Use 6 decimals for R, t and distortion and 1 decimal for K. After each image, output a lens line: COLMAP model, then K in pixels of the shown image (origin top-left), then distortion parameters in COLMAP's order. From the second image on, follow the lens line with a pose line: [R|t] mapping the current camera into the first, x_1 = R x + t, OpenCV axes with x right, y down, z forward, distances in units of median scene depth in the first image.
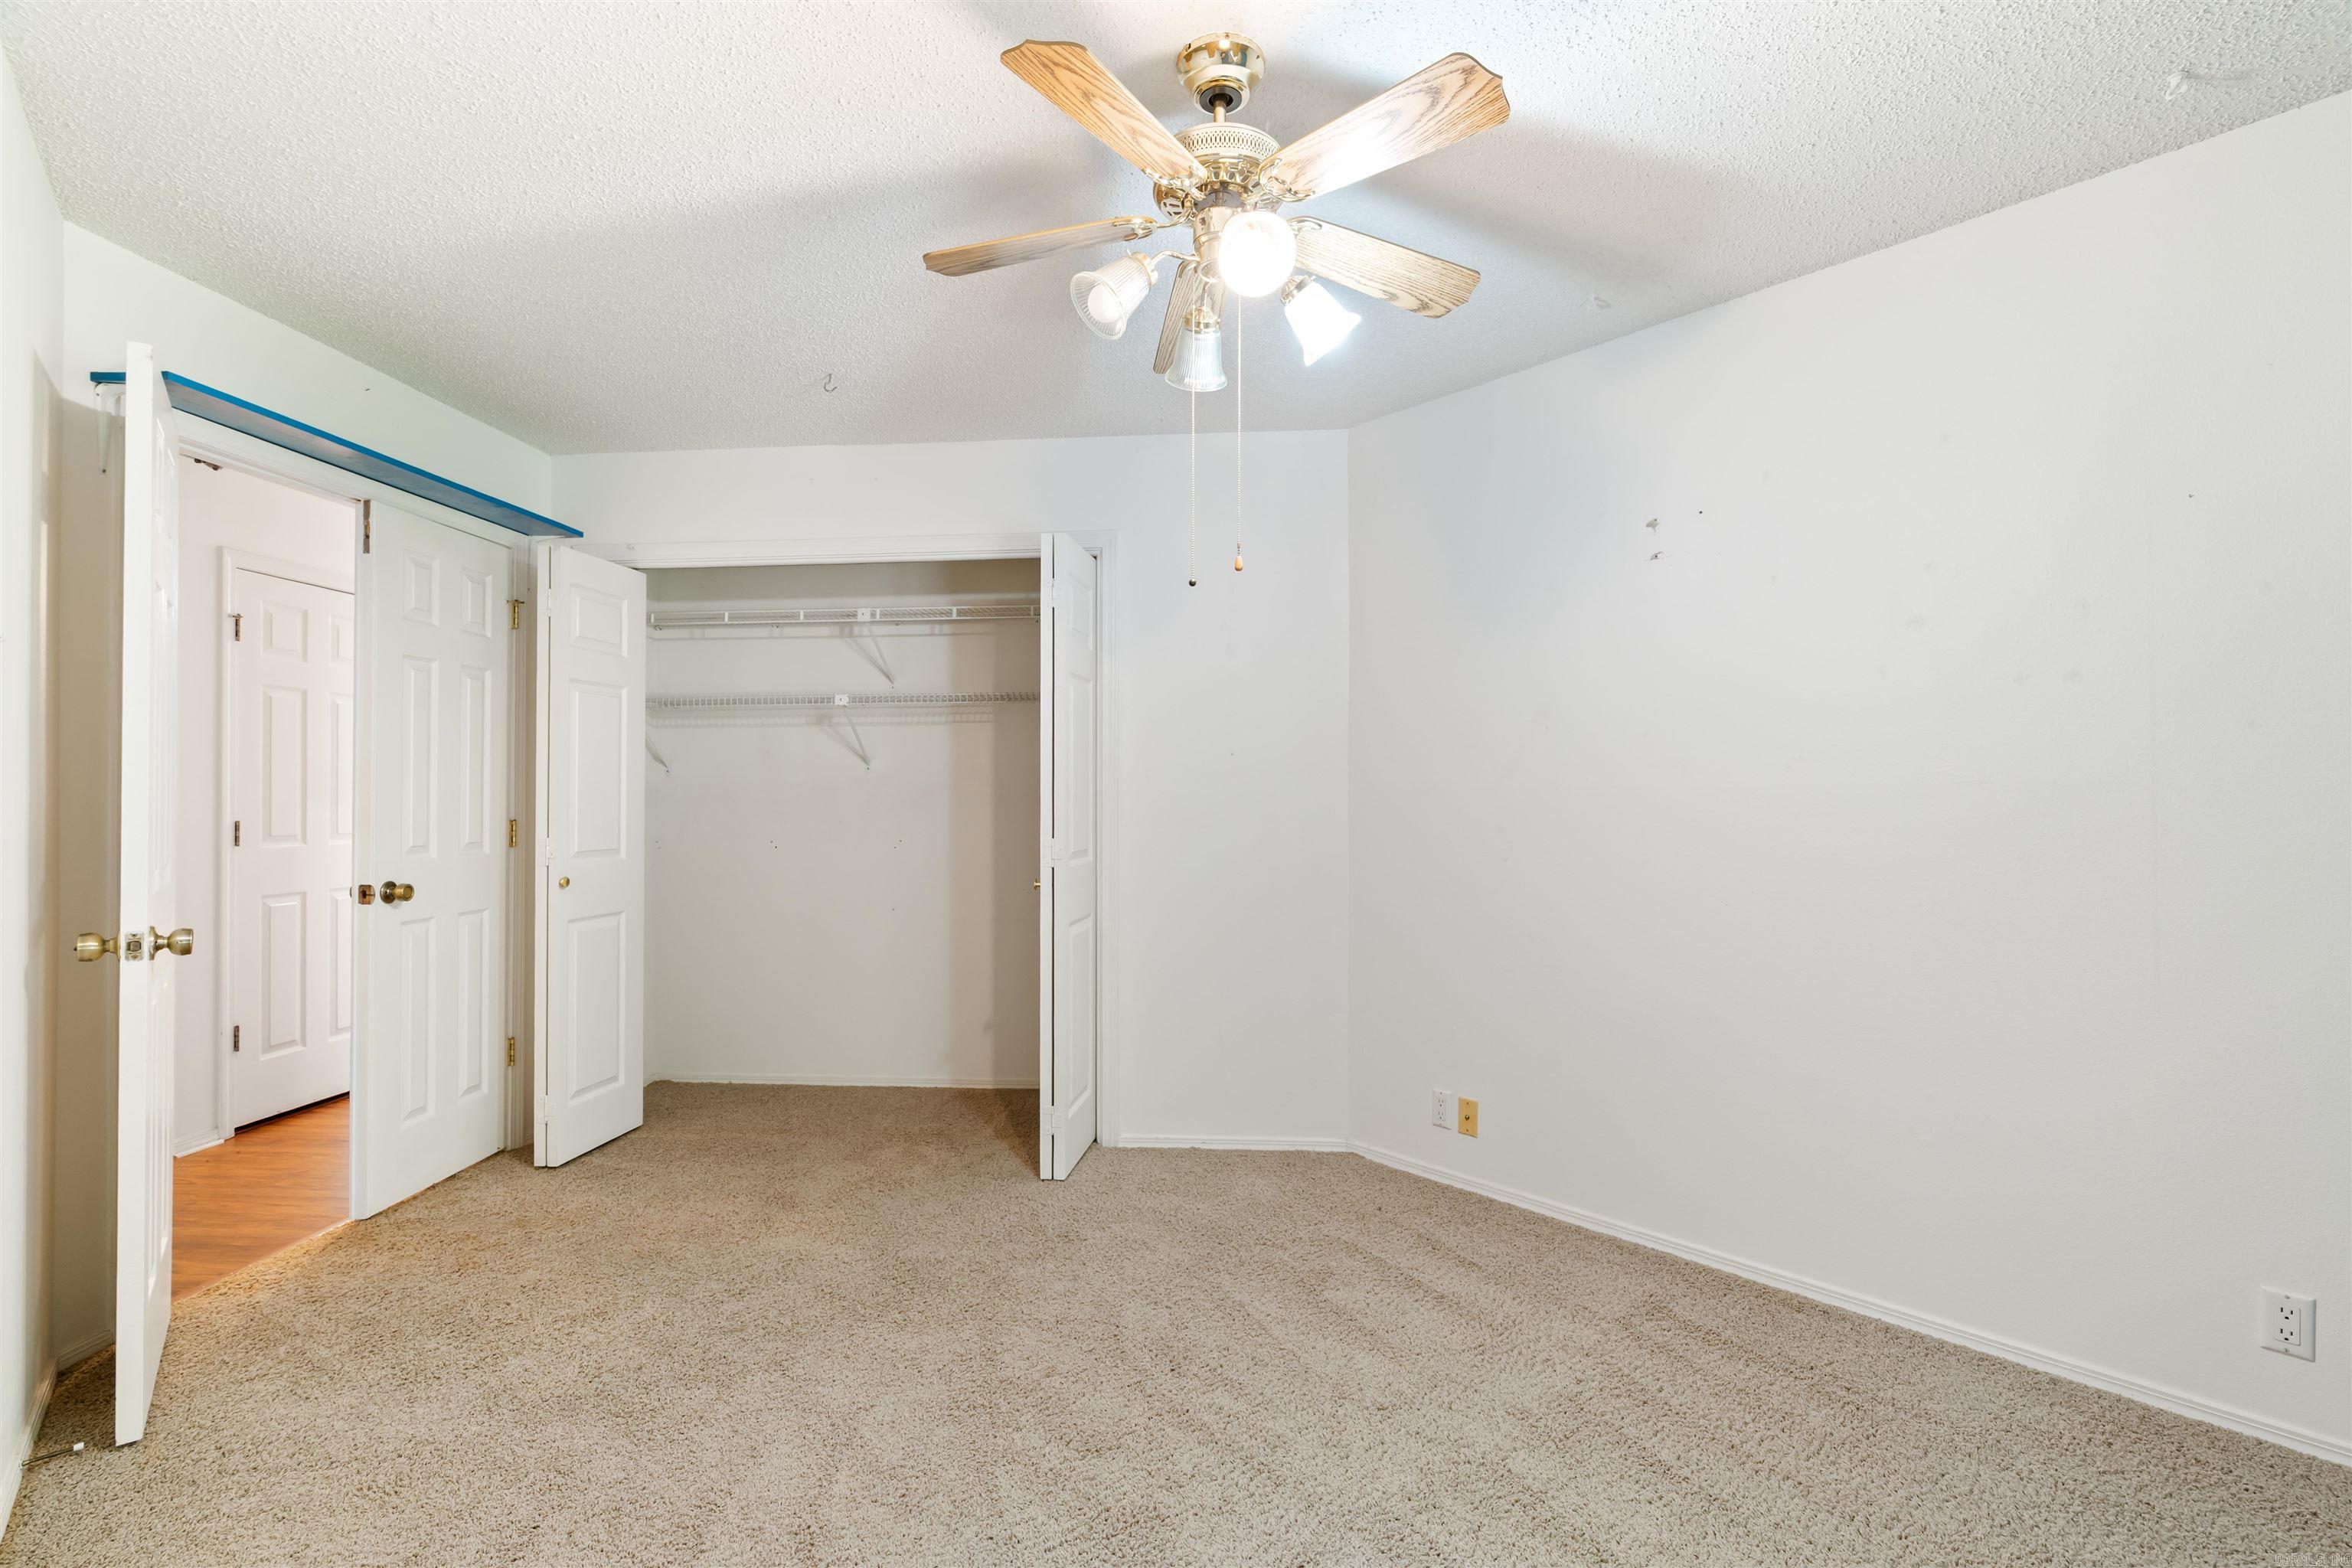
lens RADIAL K [[1074.4, 0, 1170.3], [0, 1074.4, 789.9], [0, 0, 1]] dist [-0.011831, 0.003770]
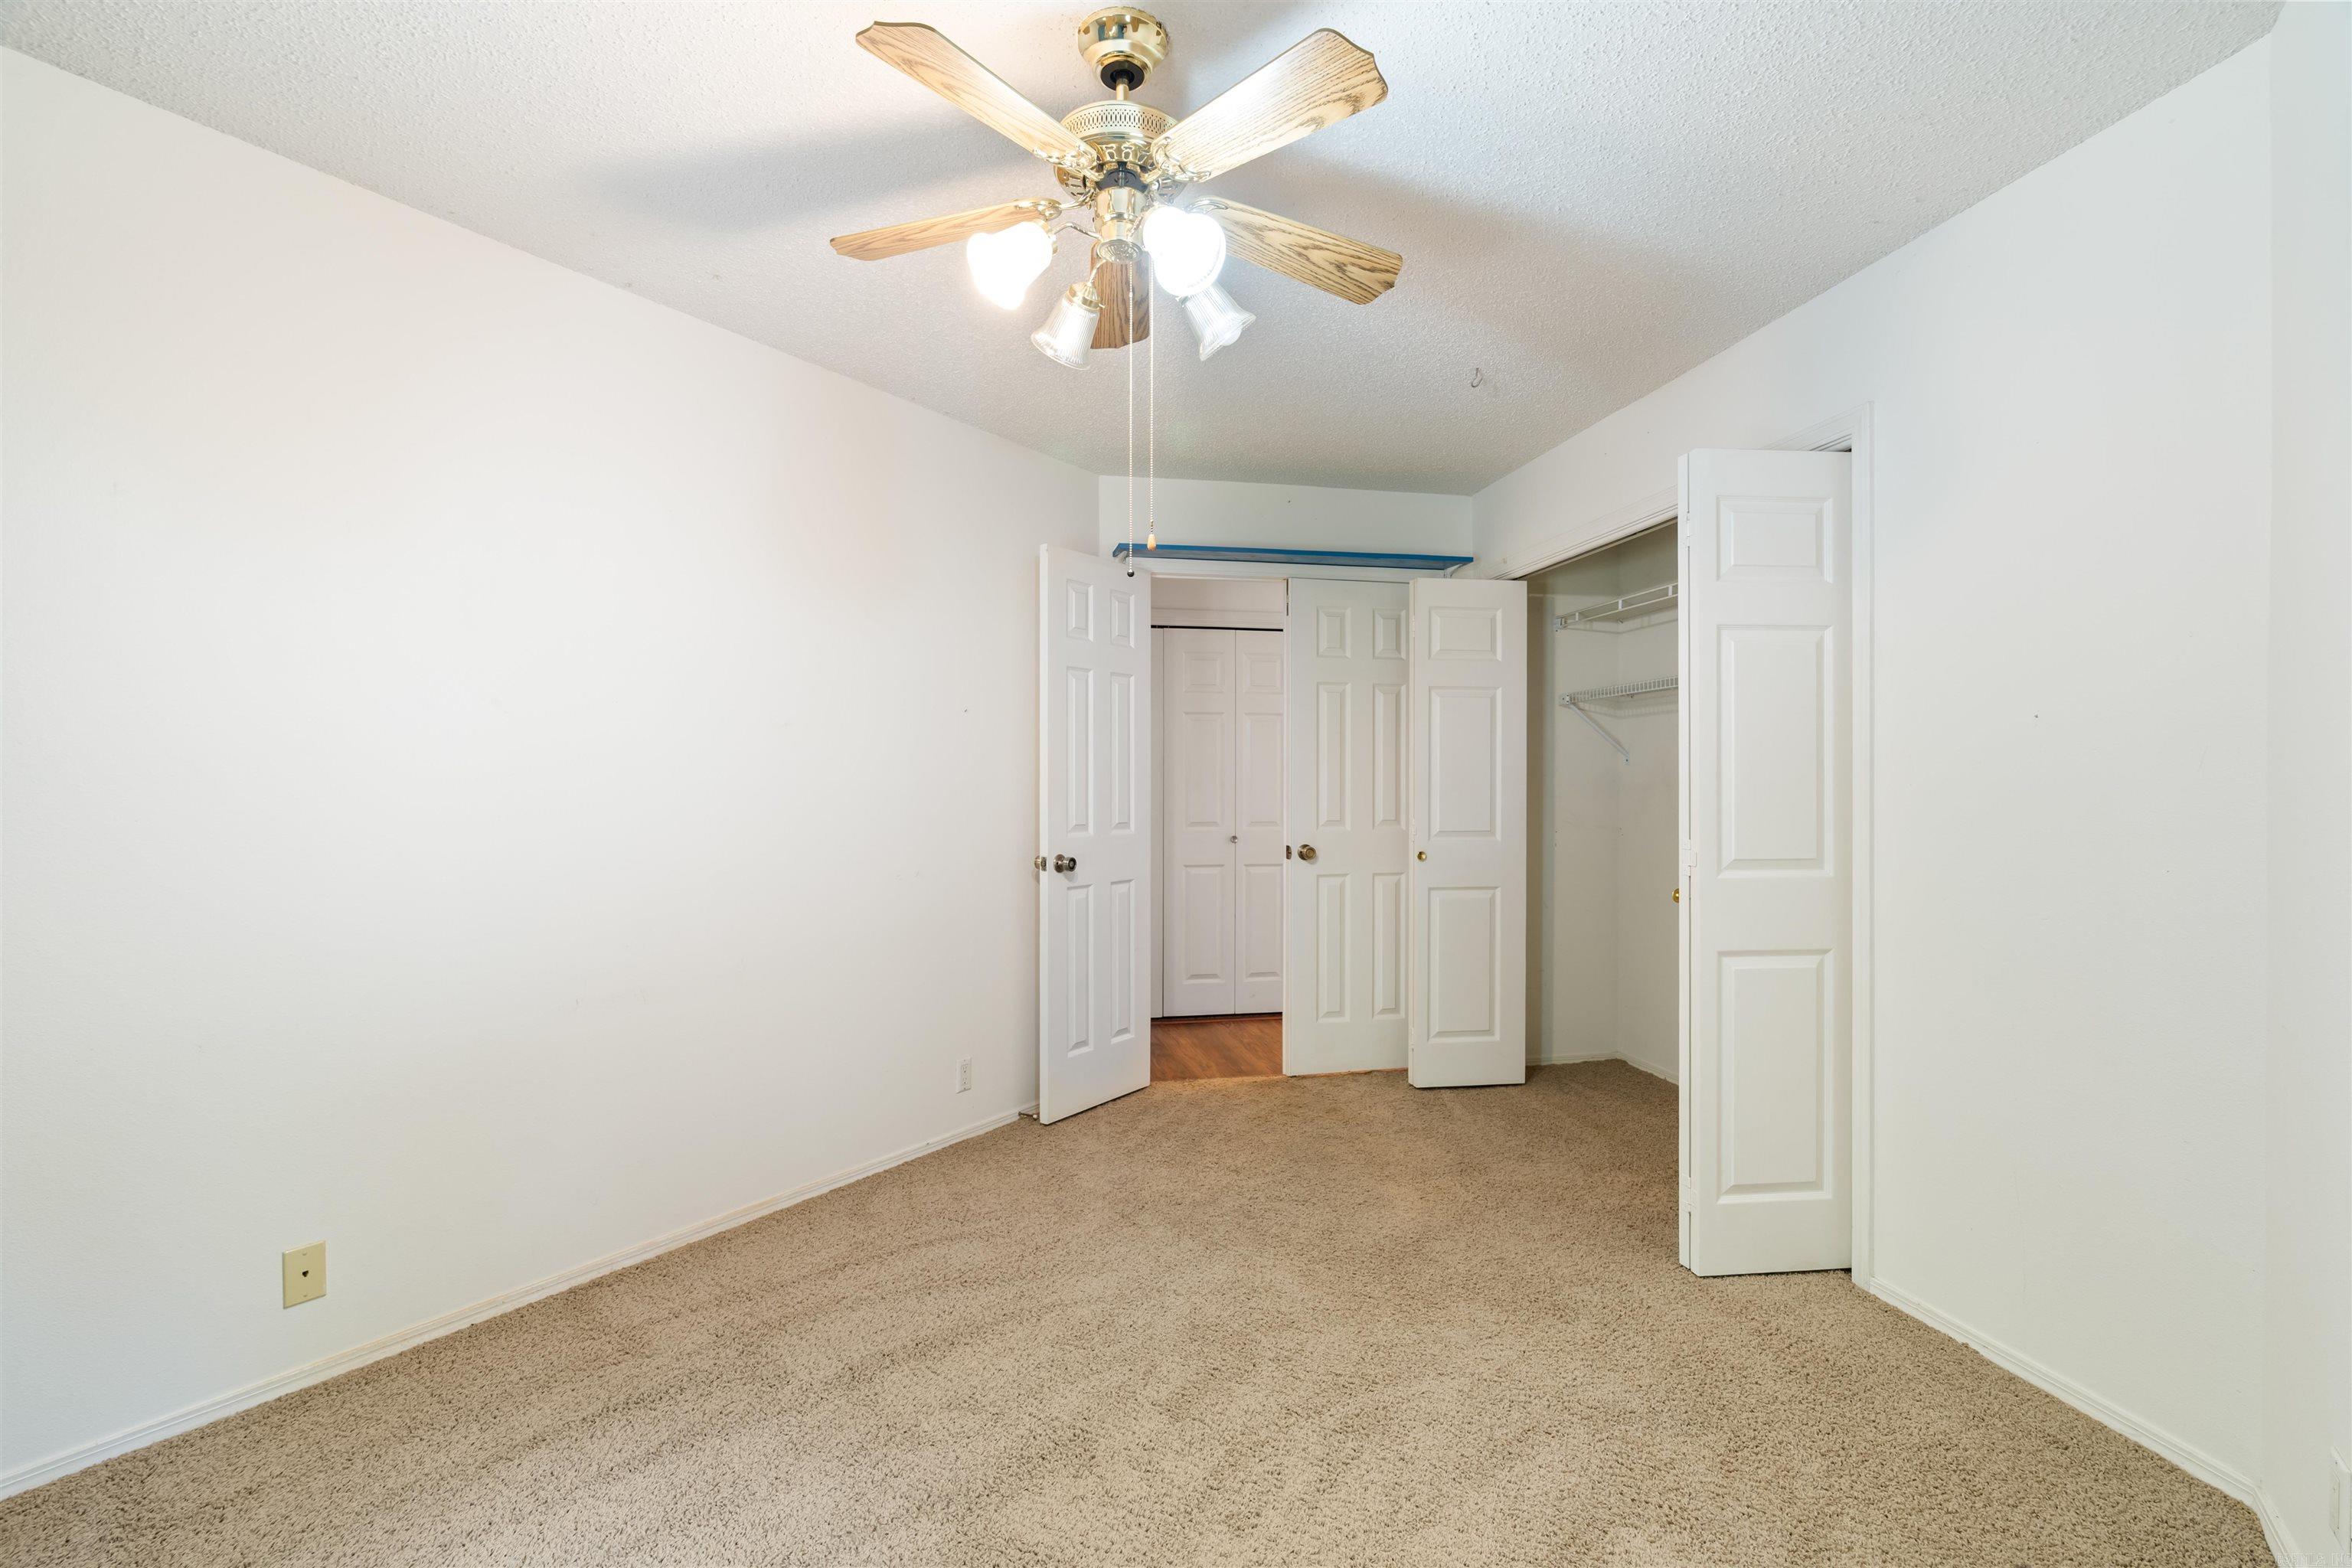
lens RADIAL K [[1074.4, 0, 1173.8], [0, 1074.4, 781.1], [0, 0, 1]] dist [-0.011831, 0.003770]
pose [[0.263701, 0.000910, -0.964604, 0.576865], [0.005029, 0.999985, 0.002318, -0.002128], [0.964591, -0.005462, 0.263692, 0.443820]]
